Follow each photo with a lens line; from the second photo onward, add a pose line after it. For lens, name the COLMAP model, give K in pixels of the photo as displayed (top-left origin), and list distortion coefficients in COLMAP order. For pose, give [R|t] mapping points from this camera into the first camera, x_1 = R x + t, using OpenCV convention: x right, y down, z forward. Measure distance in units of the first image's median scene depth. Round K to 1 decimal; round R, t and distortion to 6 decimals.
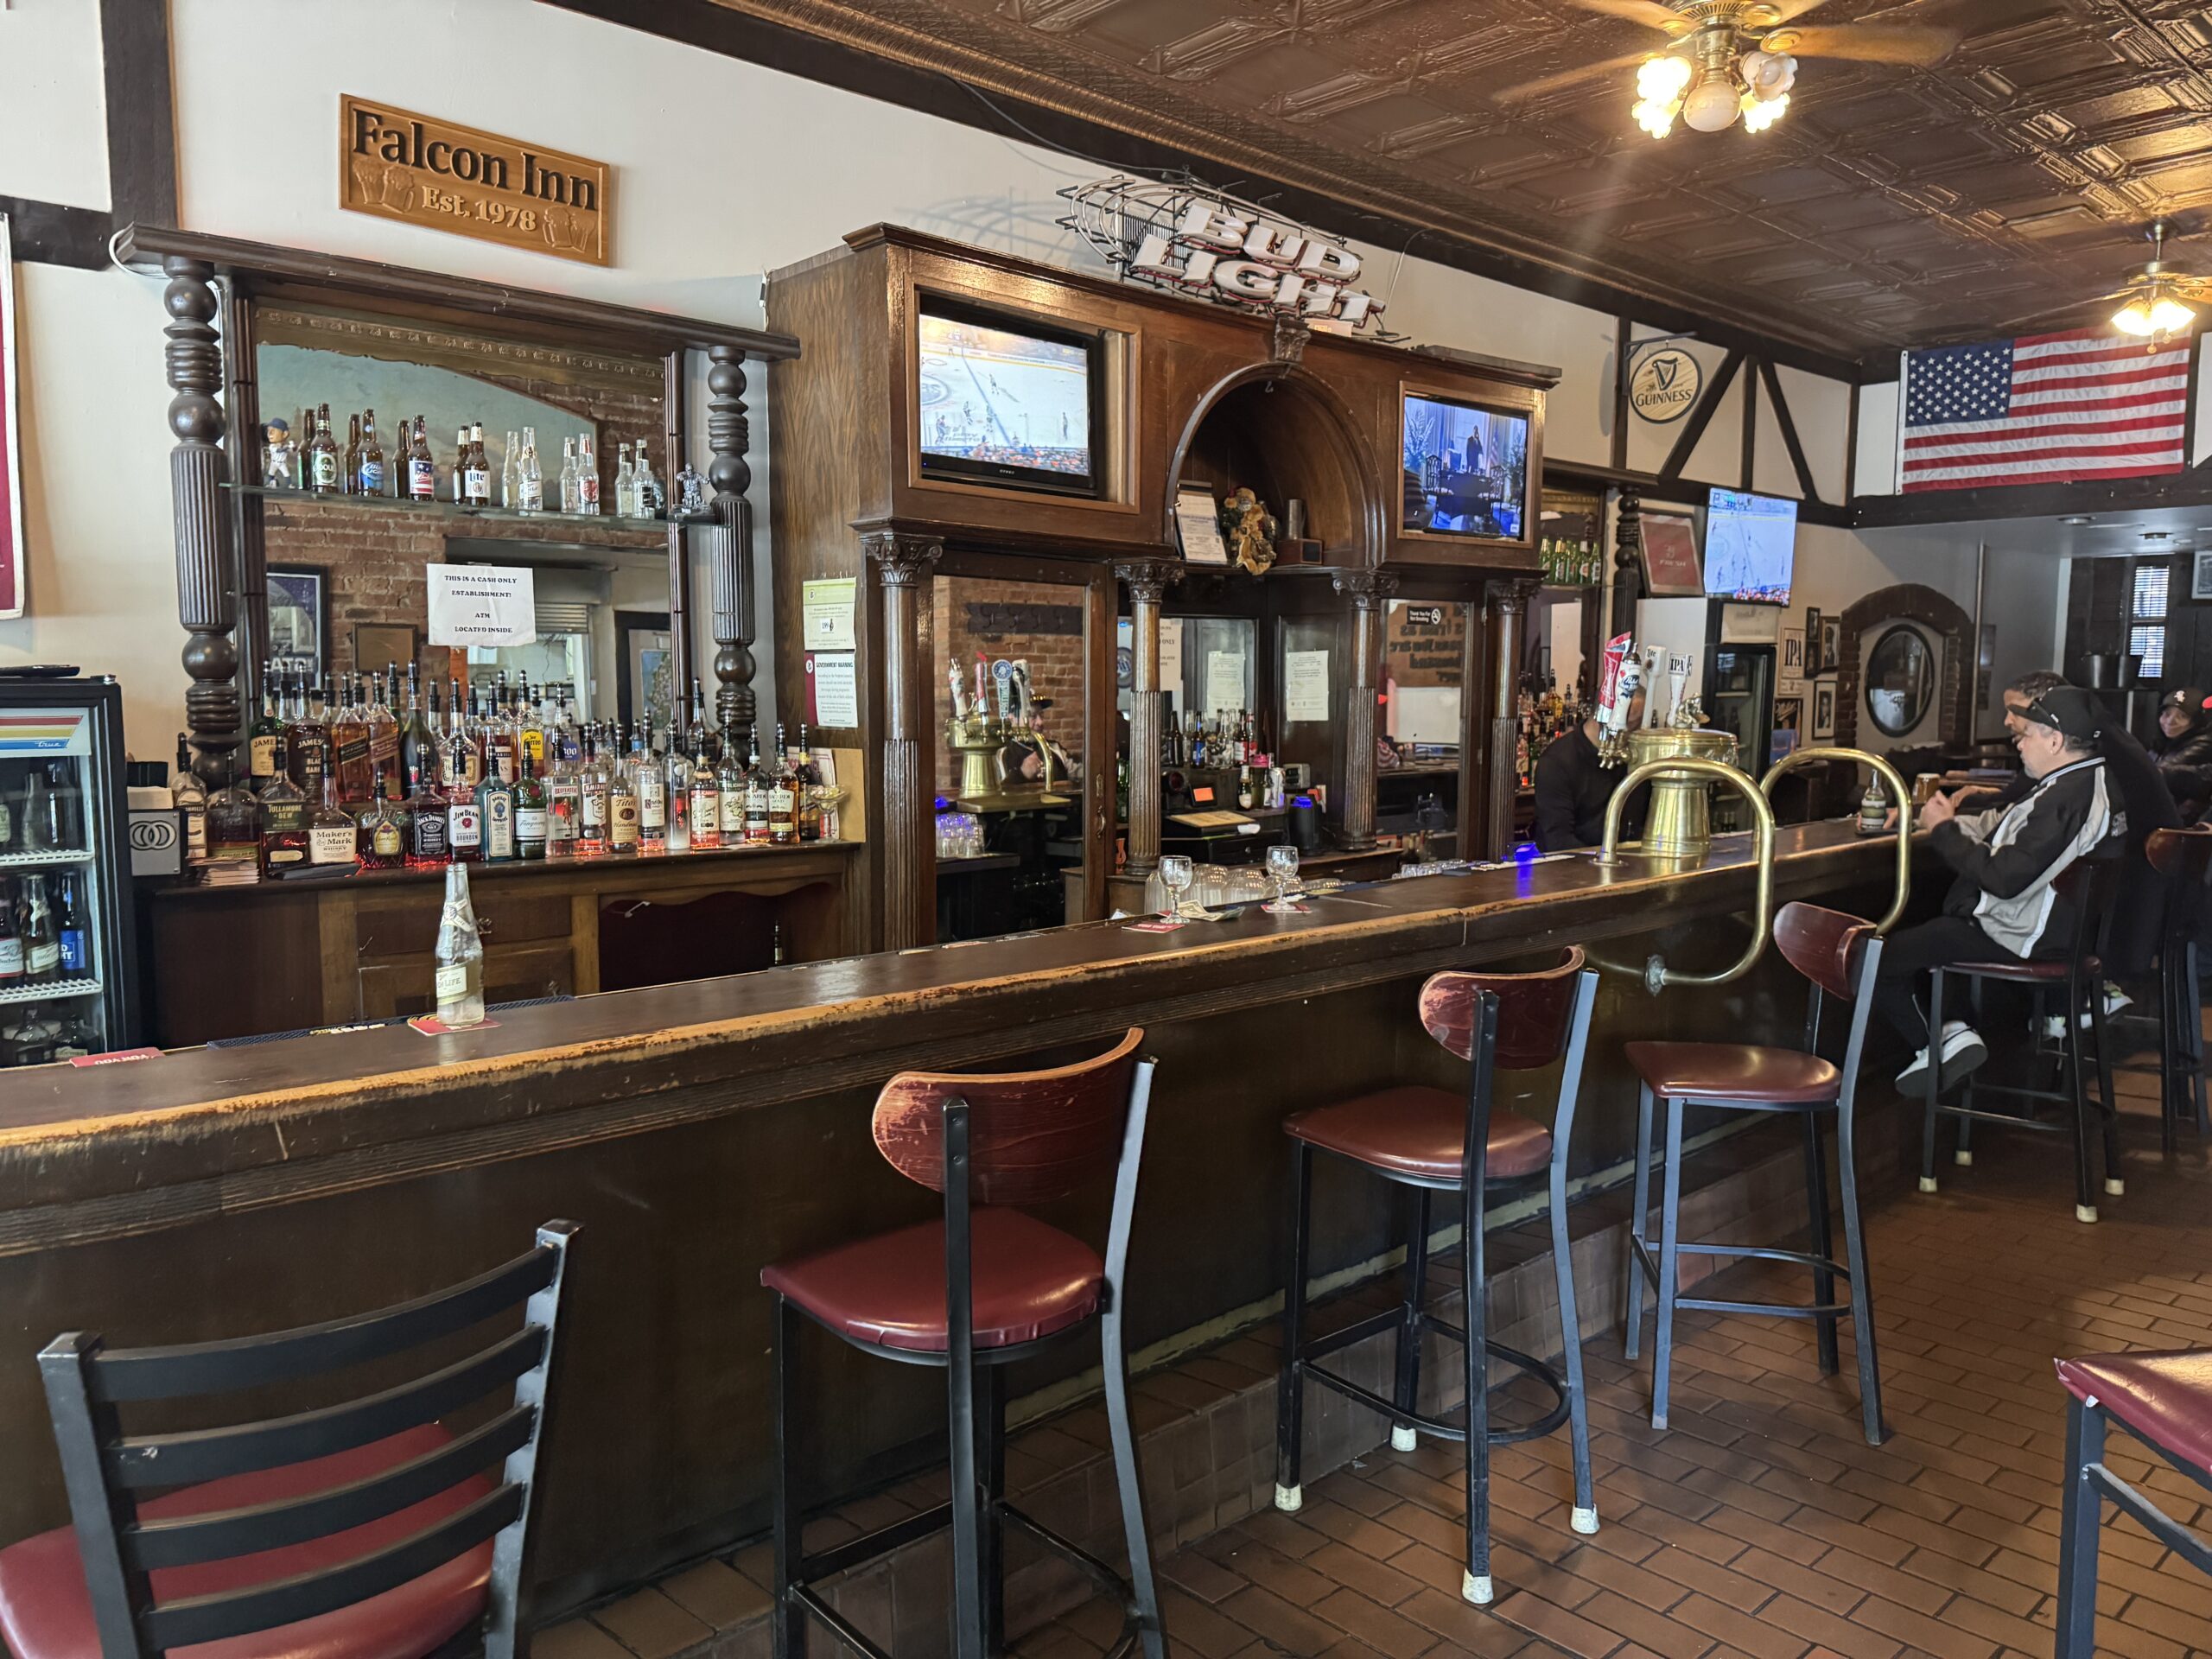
lens RADIAL K [[1570.3, 0, 1110.2], [0, 1570.3, 841.7], [0, 0, 1]] dist [0.007737, -0.019555]
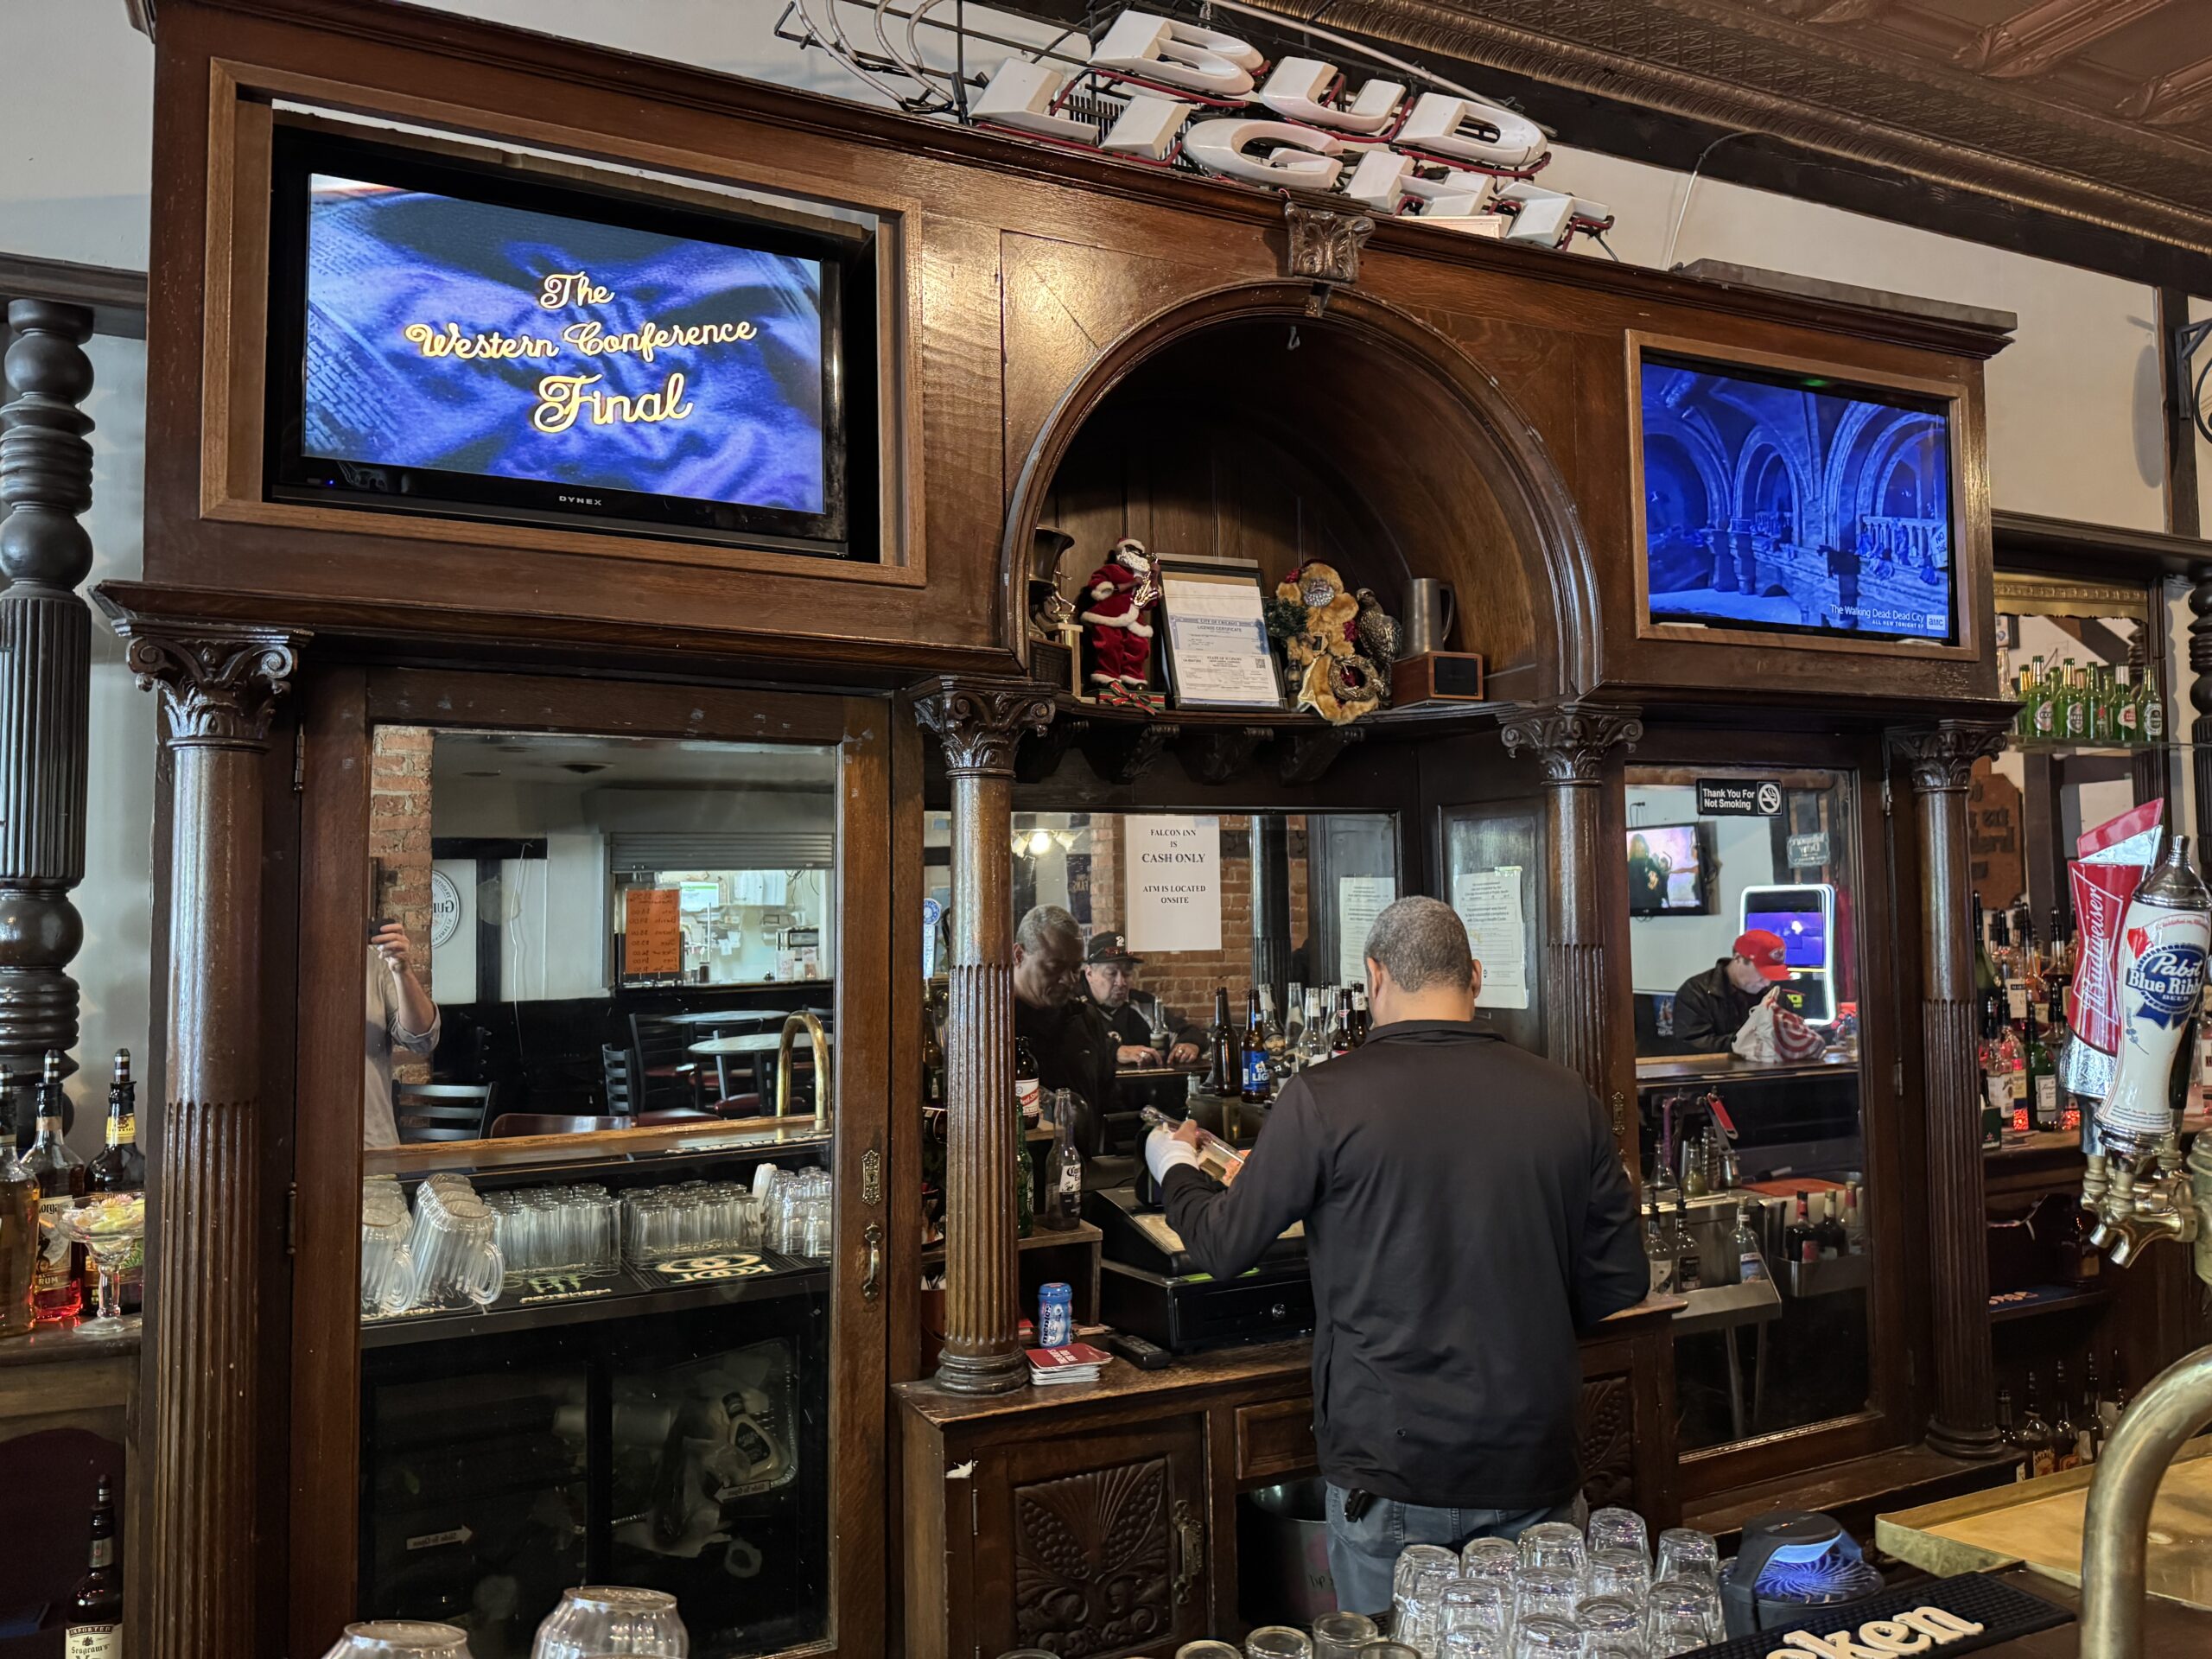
lens RADIAL K [[1570.3, 0, 1090.1], [0, 1570.3, 811.1], [0, 0, 1]] dist [0.007737, -0.019555]
pose [[0.947359, -0.028954, -0.318860, 0.177231], [-0.022415, 0.987461, -0.156263, -0.060610], [0.319387, 0.155185, 0.934832, 0.500517]]
